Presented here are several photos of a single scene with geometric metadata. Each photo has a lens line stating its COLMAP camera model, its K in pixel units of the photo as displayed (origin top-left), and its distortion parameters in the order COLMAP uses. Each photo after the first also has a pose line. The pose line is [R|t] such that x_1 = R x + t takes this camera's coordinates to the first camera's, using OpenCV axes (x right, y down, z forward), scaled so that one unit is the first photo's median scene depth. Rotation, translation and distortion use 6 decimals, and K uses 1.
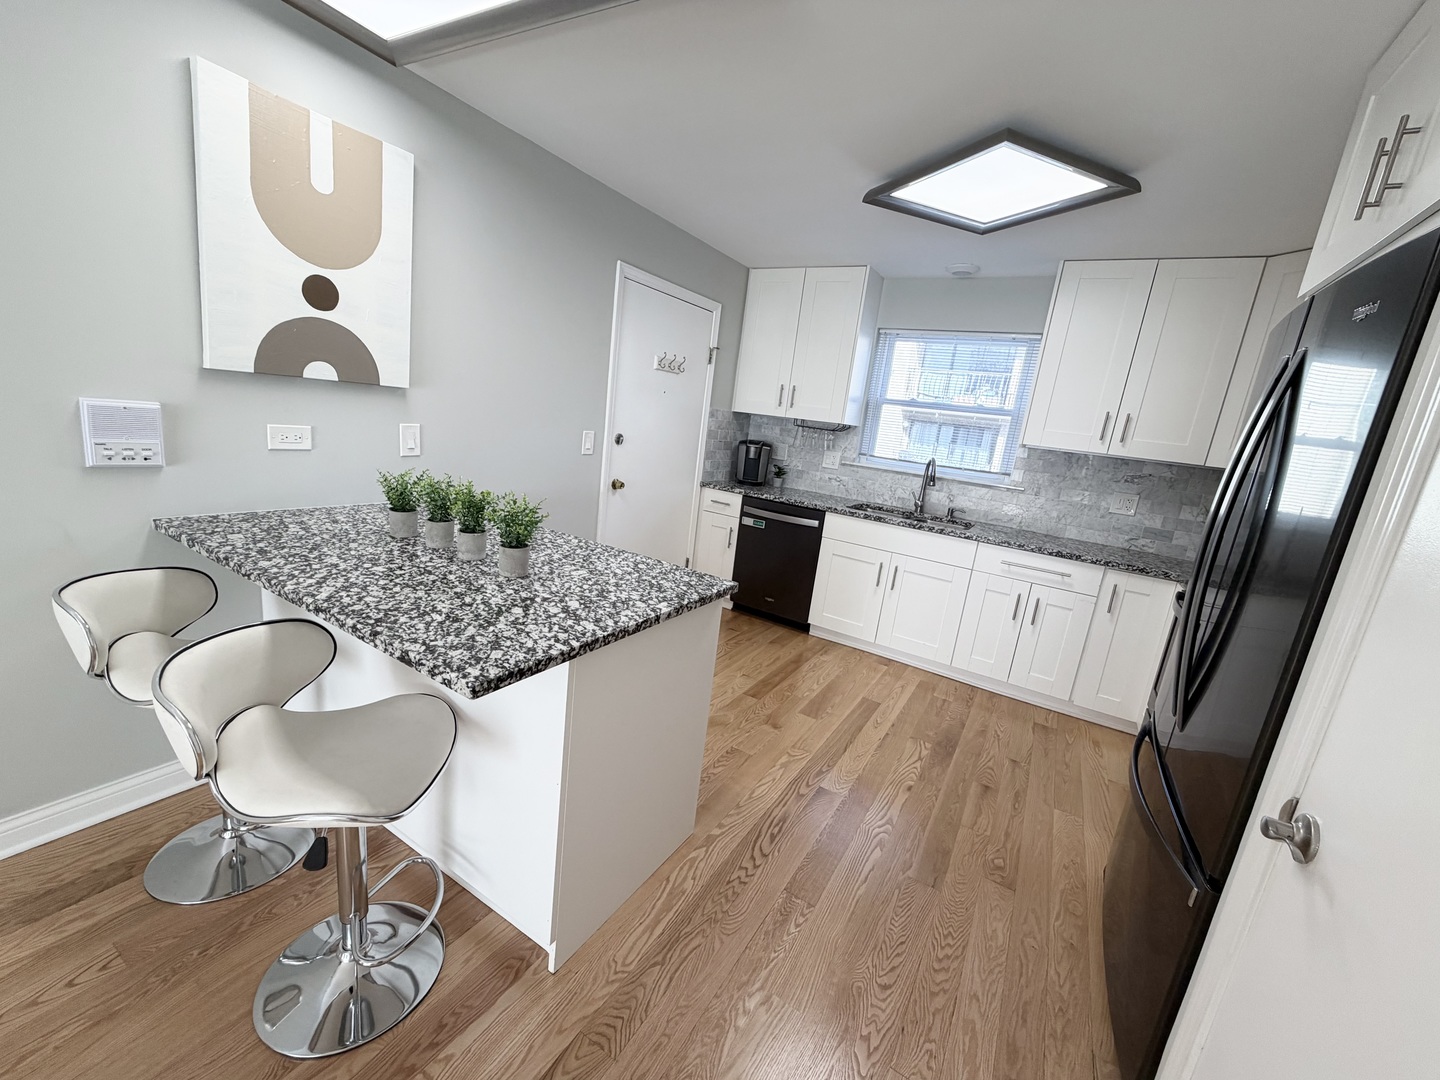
lens RADIAL K [[574.0, 0, 716.2], [0, 574.0, 543.0], [0, 0, 1]] dist [-0.001030, 0.000571]
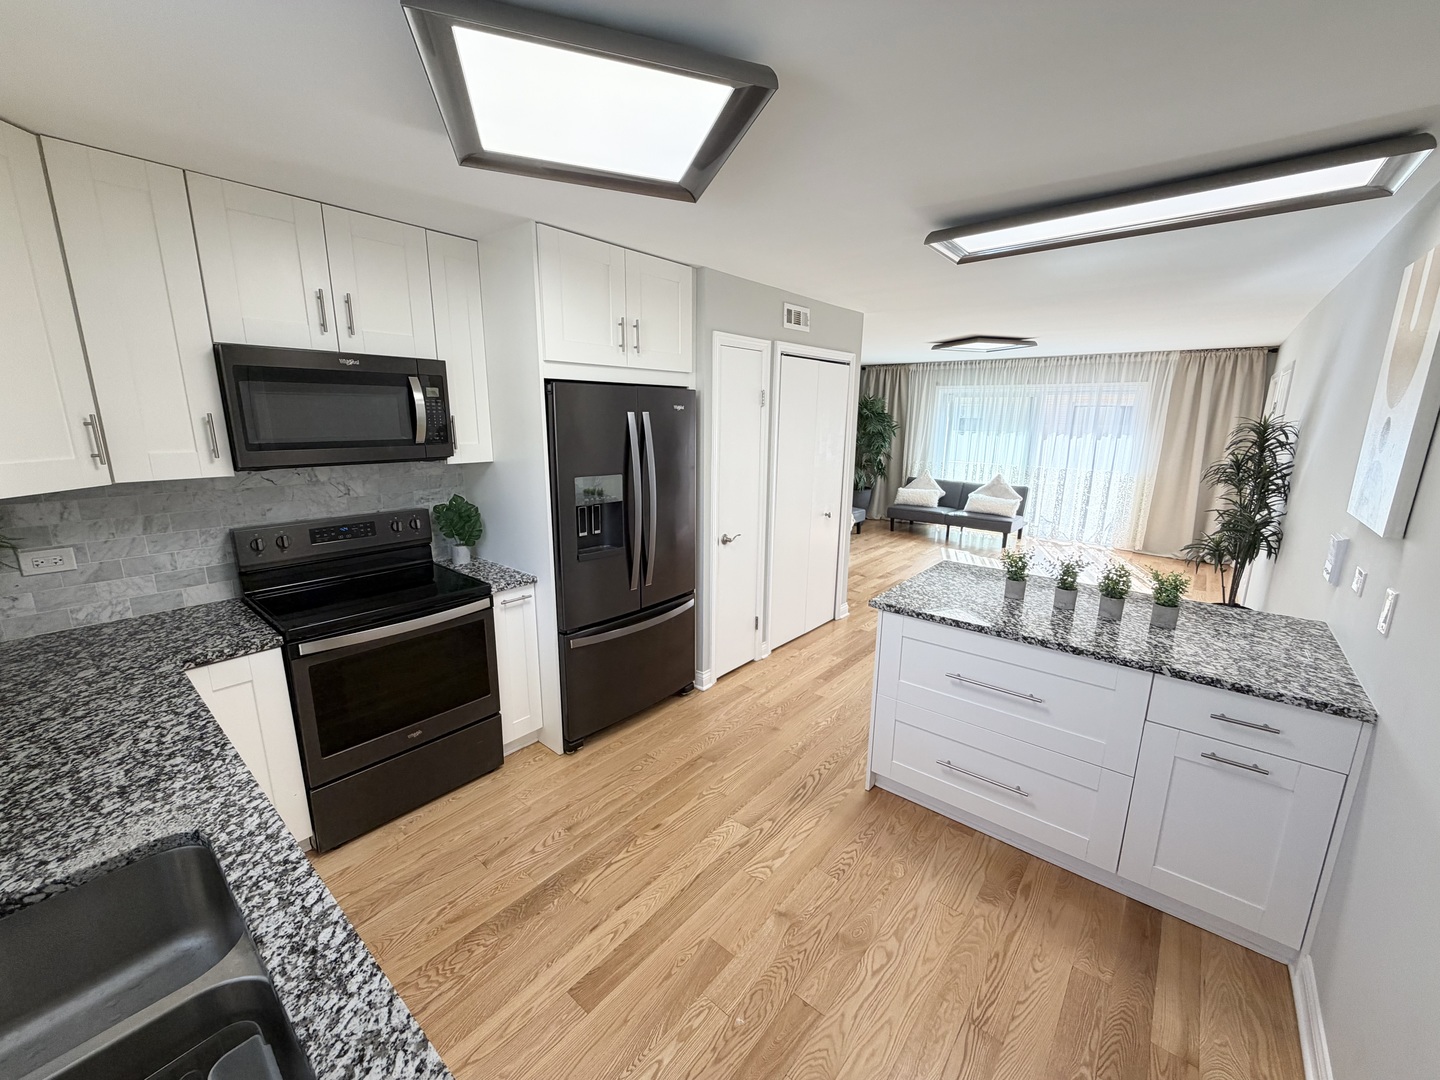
lens RADIAL K [[574.0, 0, 716.0], [0, 574.0, 541.4], [0, 0, 1]] dist [-0.001030, 0.000571]
pose [[-0.980489, -0.156366, 0.119128, 0.144327], [-0.088909, 0.893245, 0.440692, -0.354336], [-0.175320, 0.421501, -0.889719, 1.247084]]
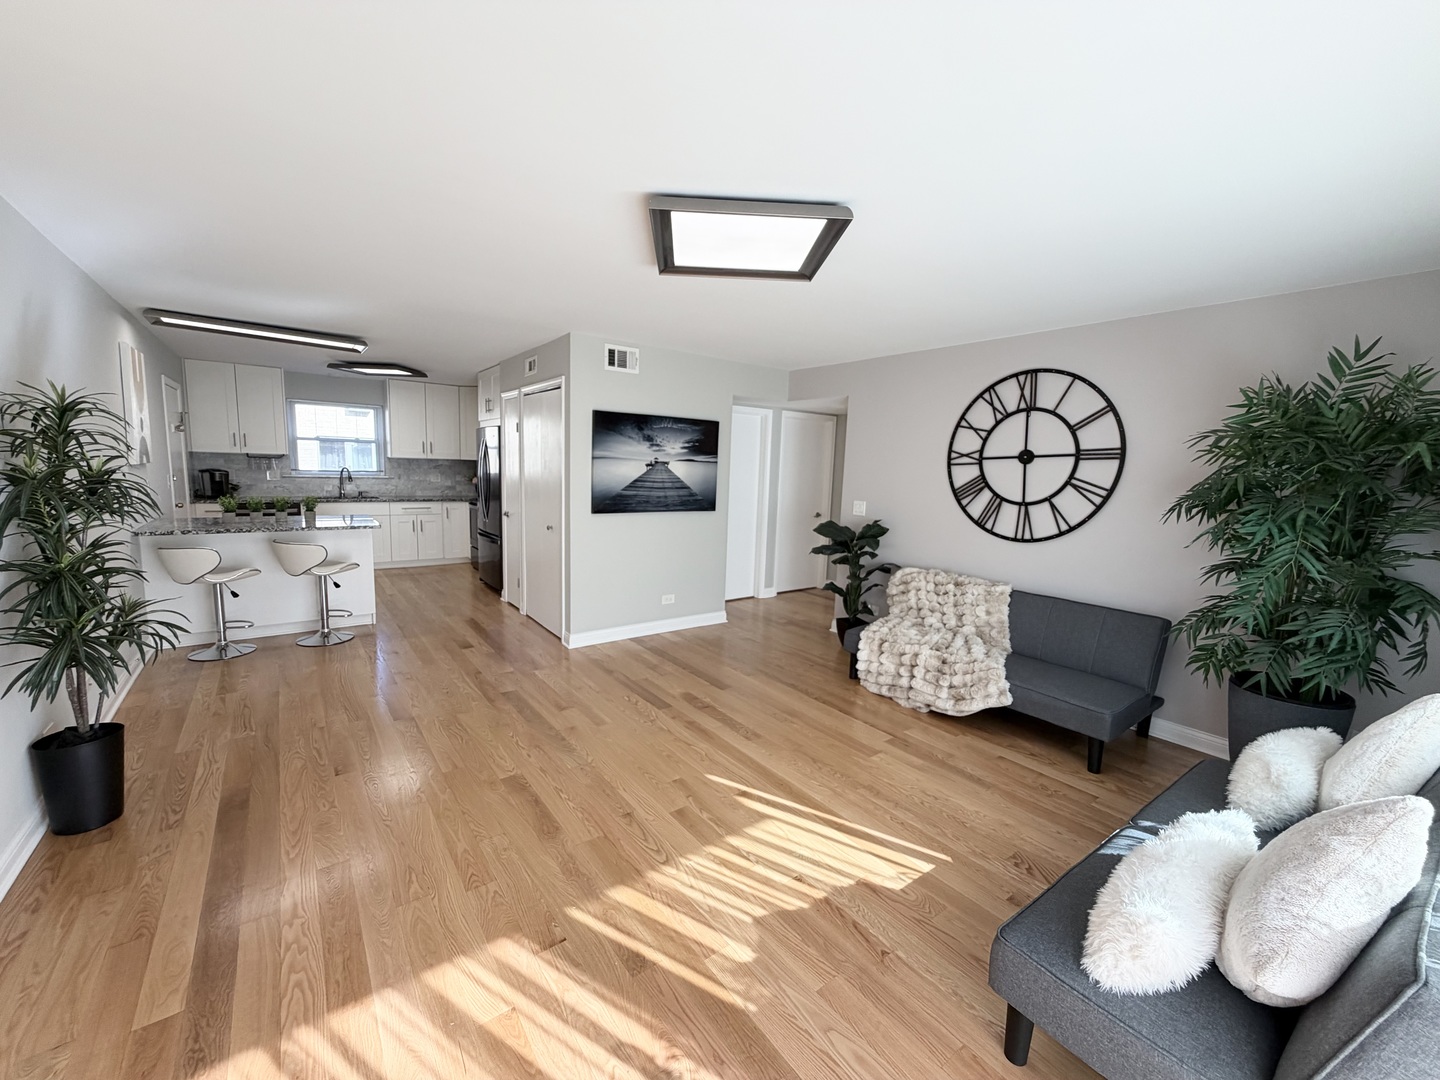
lens RADIAL K [[574.0, 0, 716.6], [0, 574.0, 541.8], [0, 0, 1]] dist [-0.001030, 0.000571]
pose [[0.371138, -0.226811, 0.900452, -1.157080], [0.213033, 0.964644, 0.155175, 0.073867], [-0.903811, 0.134234, 0.406334, -1.078754]]
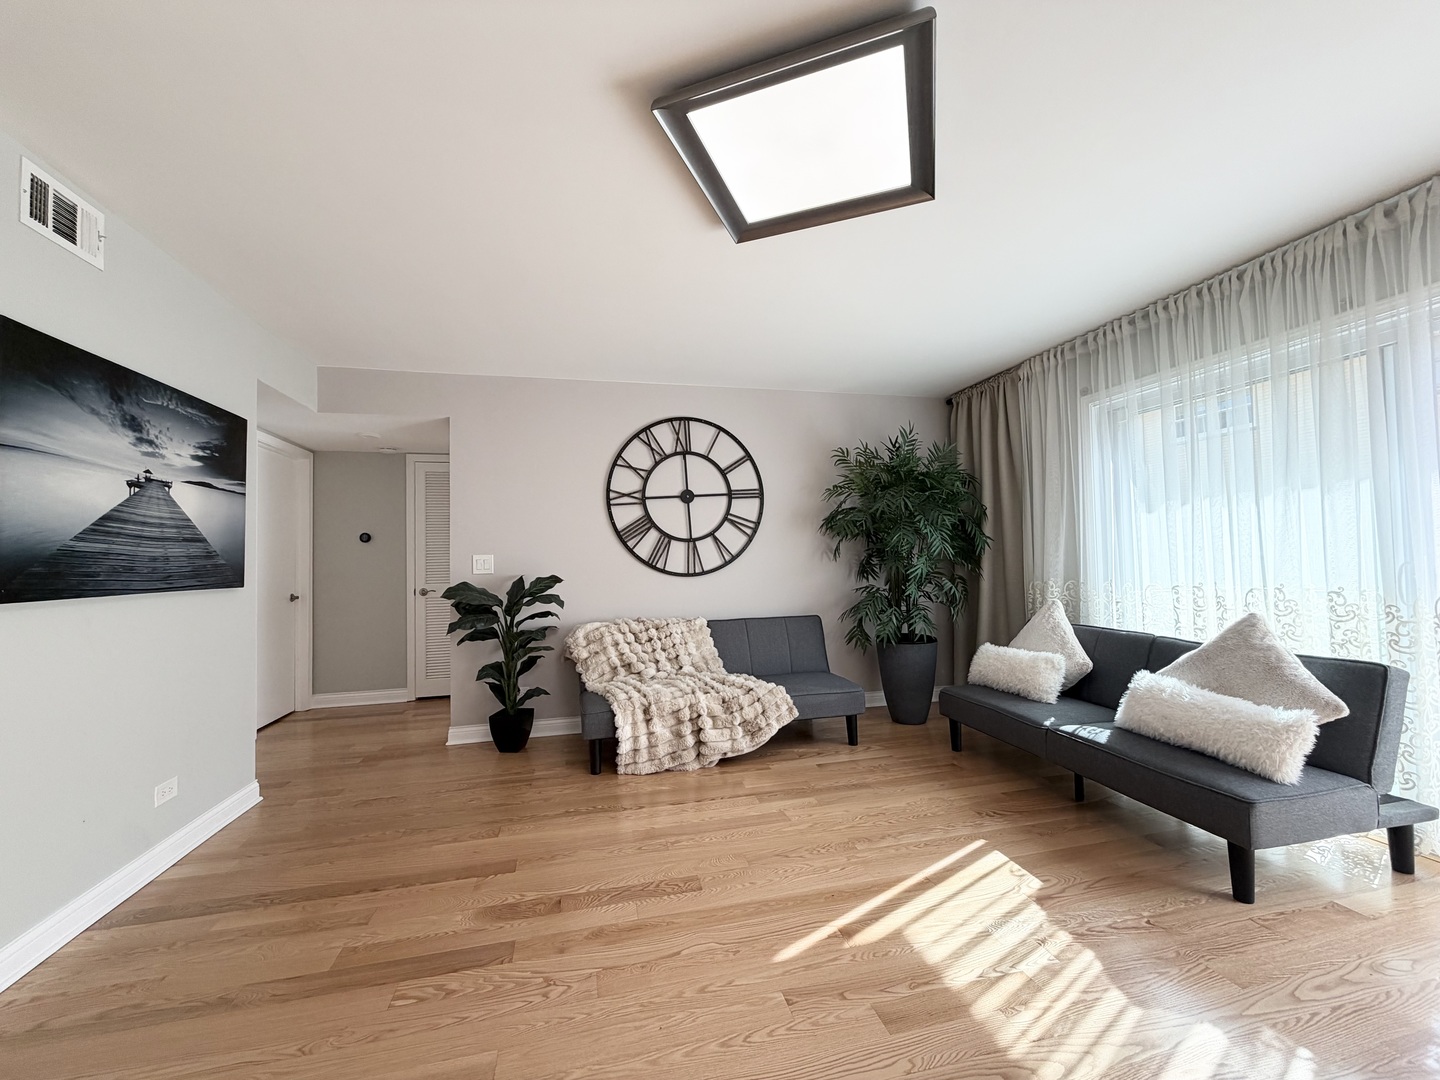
lens RADIAL K [[574.0, 0, 716.2], [0, 574.0, 541.5], [0, 0, 1]] dist [-0.001030, 0.000571]
pose [[-0.702639, -0.080677, 0.706958, -0.748296], [0.094754, 0.974093, 0.205337, 0.067818], [-0.705210, 0.211265, -0.676791, -0.342966]]
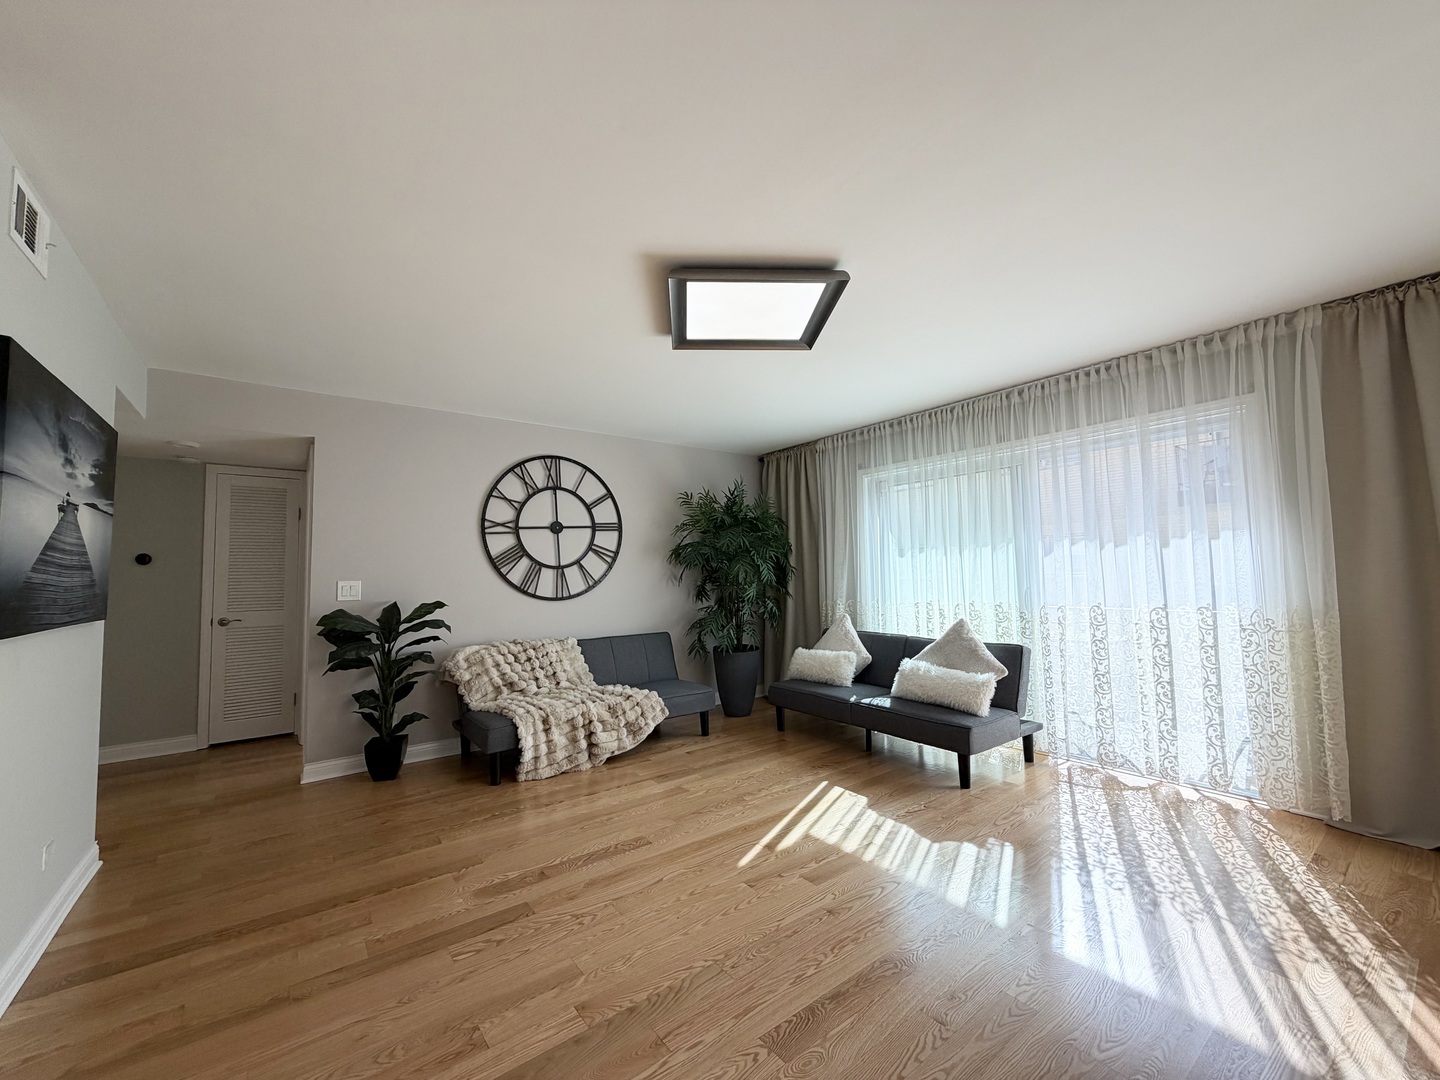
lens RADIAL K [[574.0, 0, 715.8], [0, 574.0, 542.0], [0, 0, 1]] dist [-0.001030, 0.000571]
pose [[-0.925349, -0.078427, 0.370915, -0.675757], [-0.007883, 0.982138, 0.187999, -0.008401], [-0.379033, 0.171041, -0.909439, -0.039234]]
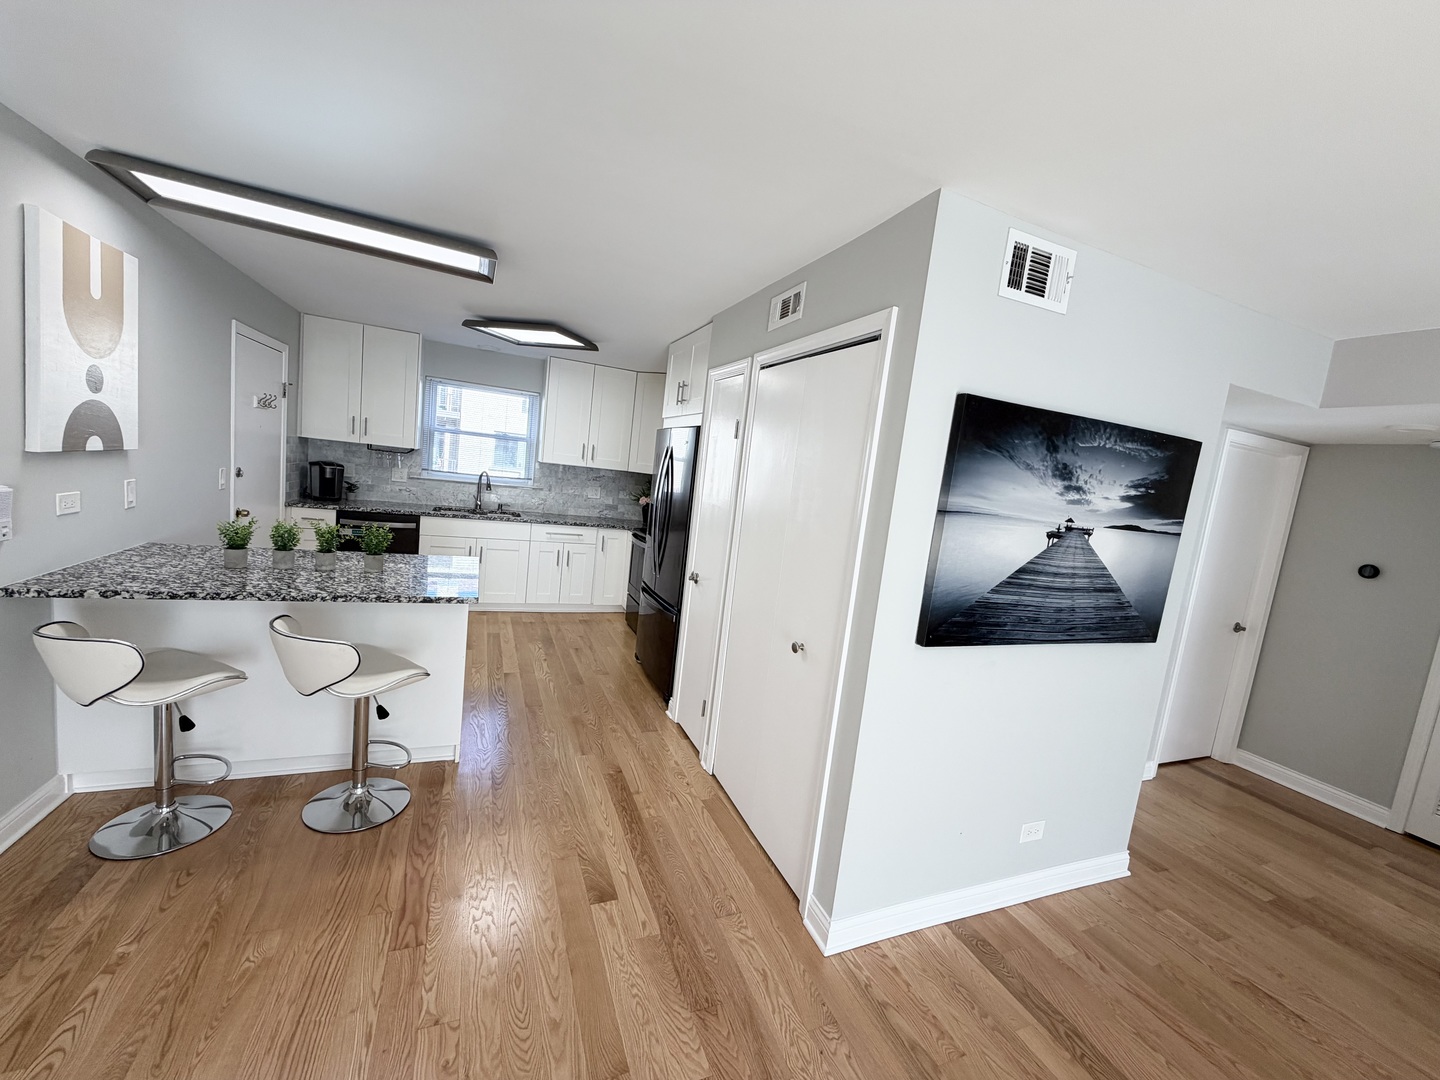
lens RADIAL K [[574.0, 0, 716.5], [0, 574.0, 543.0], [0, 0, 1]] dist [-0.001030, 0.000571]
pose [[0.598900, -0.152192, 0.786229, -0.535872], [0.134337, 0.986956, 0.088718, -0.021545], [-0.789476, 0.052486, 0.611533, -0.423902]]
